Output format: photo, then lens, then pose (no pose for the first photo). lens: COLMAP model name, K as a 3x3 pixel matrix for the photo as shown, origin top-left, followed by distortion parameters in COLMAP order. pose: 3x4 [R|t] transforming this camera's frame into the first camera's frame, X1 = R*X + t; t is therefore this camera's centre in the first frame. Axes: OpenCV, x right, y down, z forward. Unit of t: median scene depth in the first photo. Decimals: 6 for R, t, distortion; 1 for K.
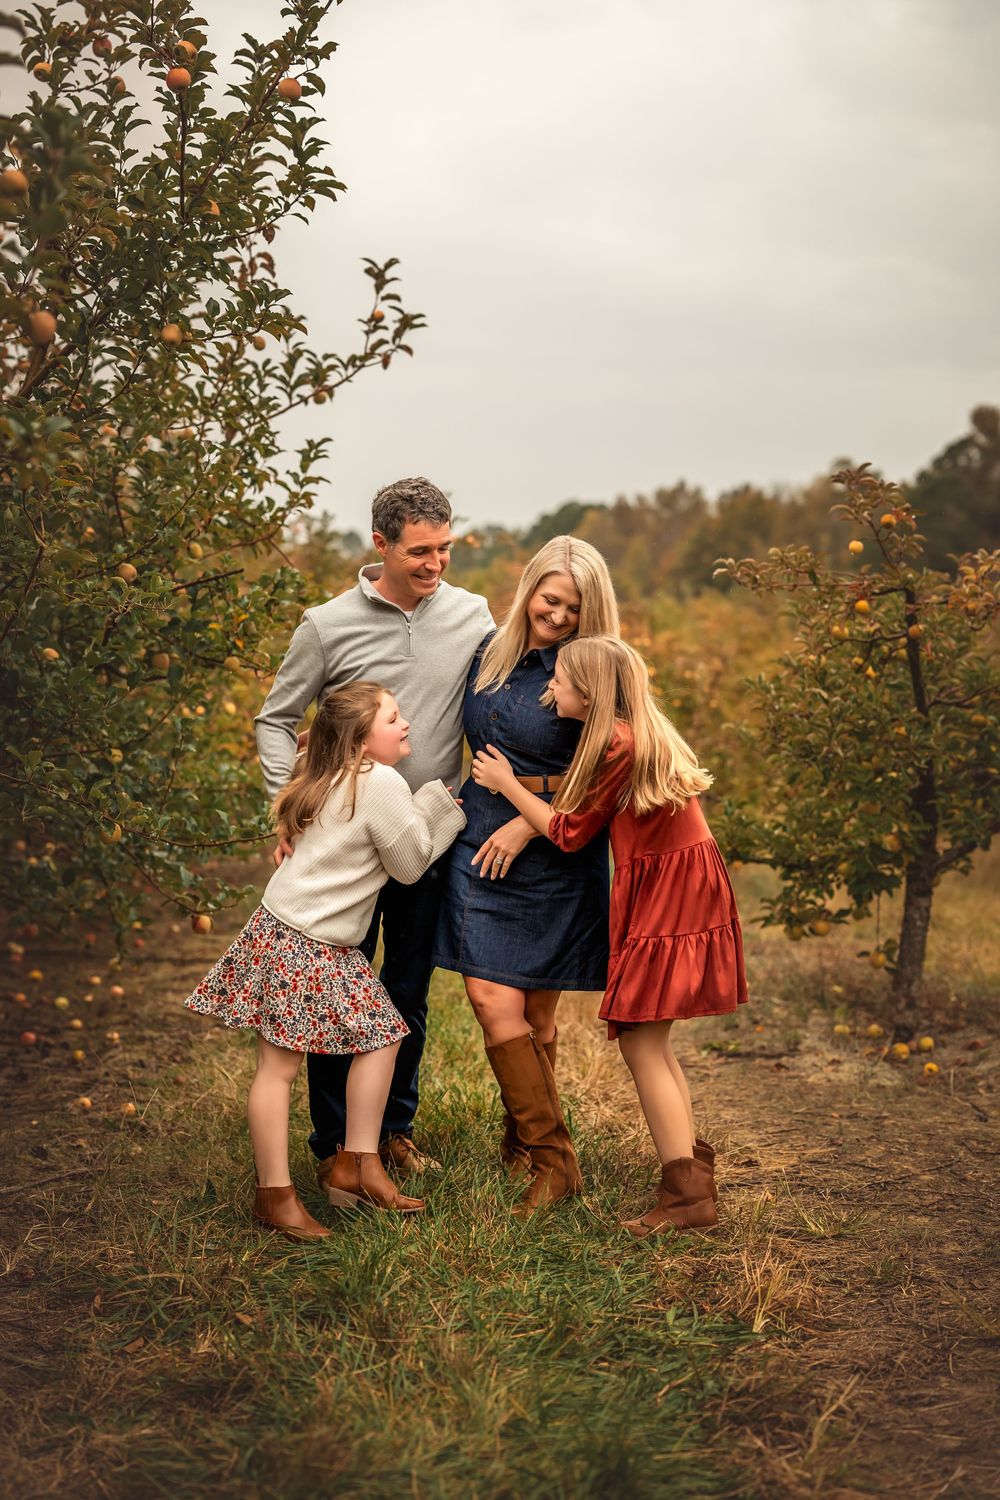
lens RADIAL K [[2148.4, 0, 498.9], [0, 2148.4, 747.7], [0, 0, 1]] dist [-0.008561, 0.029417]
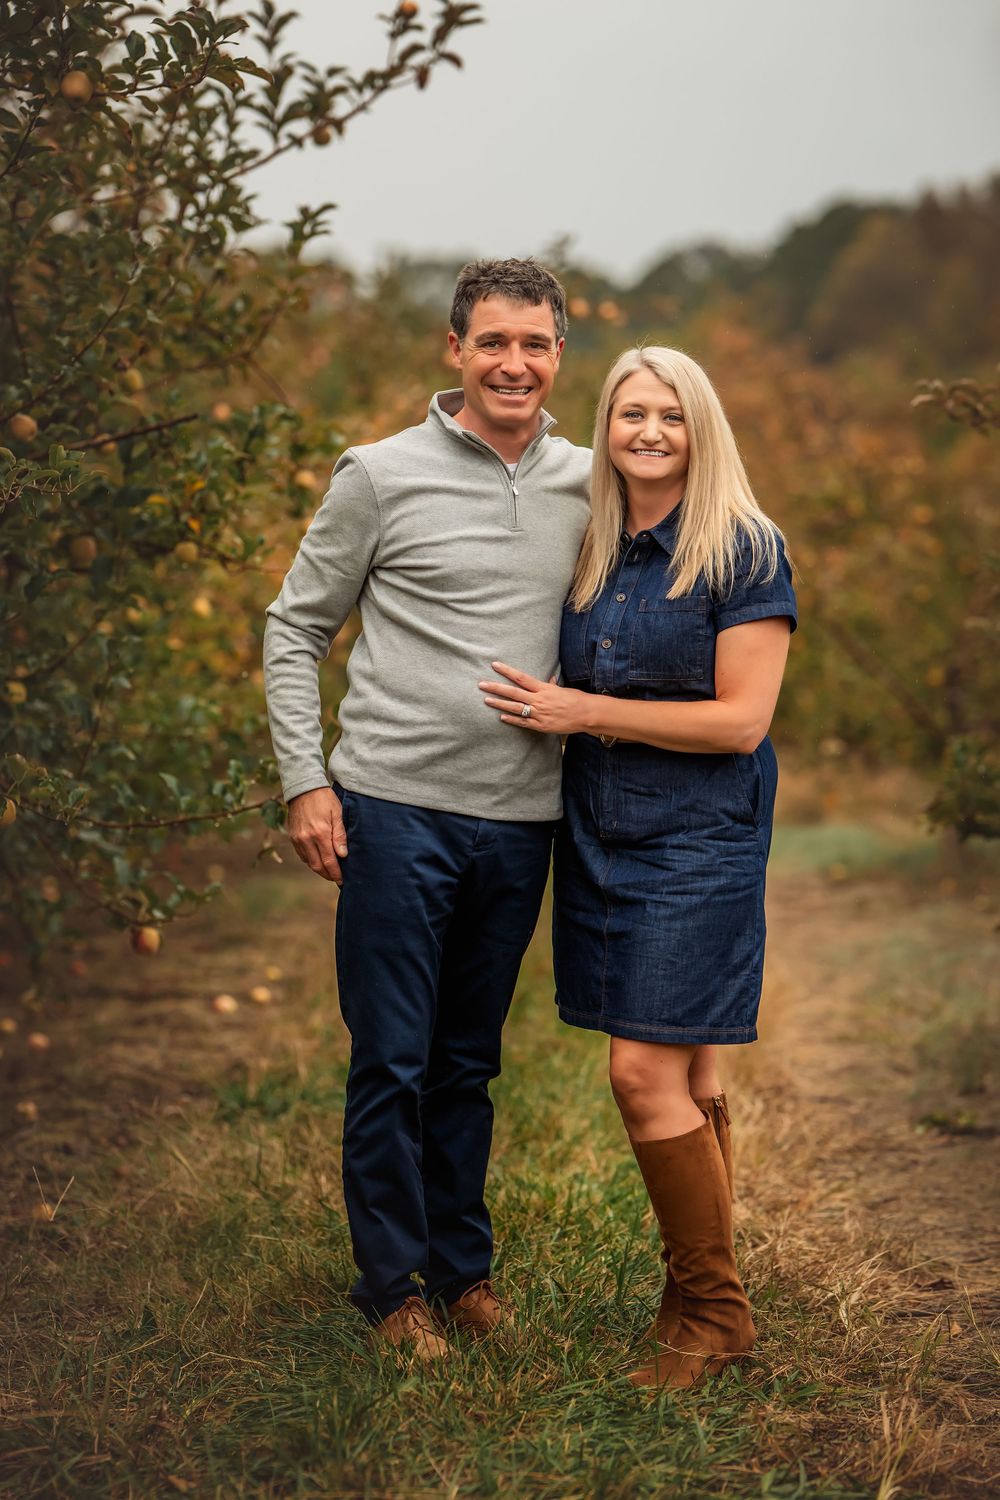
lens RADIAL K [[3700.9, 0, 526.8], [0, 3700.9, 777.4], [0, 0, 1]] dist [0.000244, 0.031051]
pose [[0.998497, -0.009916, -0.053896, 0.039154], [0.012128, 0.999091, 0.040868, -0.013498], [0.053441, -0.041461, 0.997710, -0.135139]]
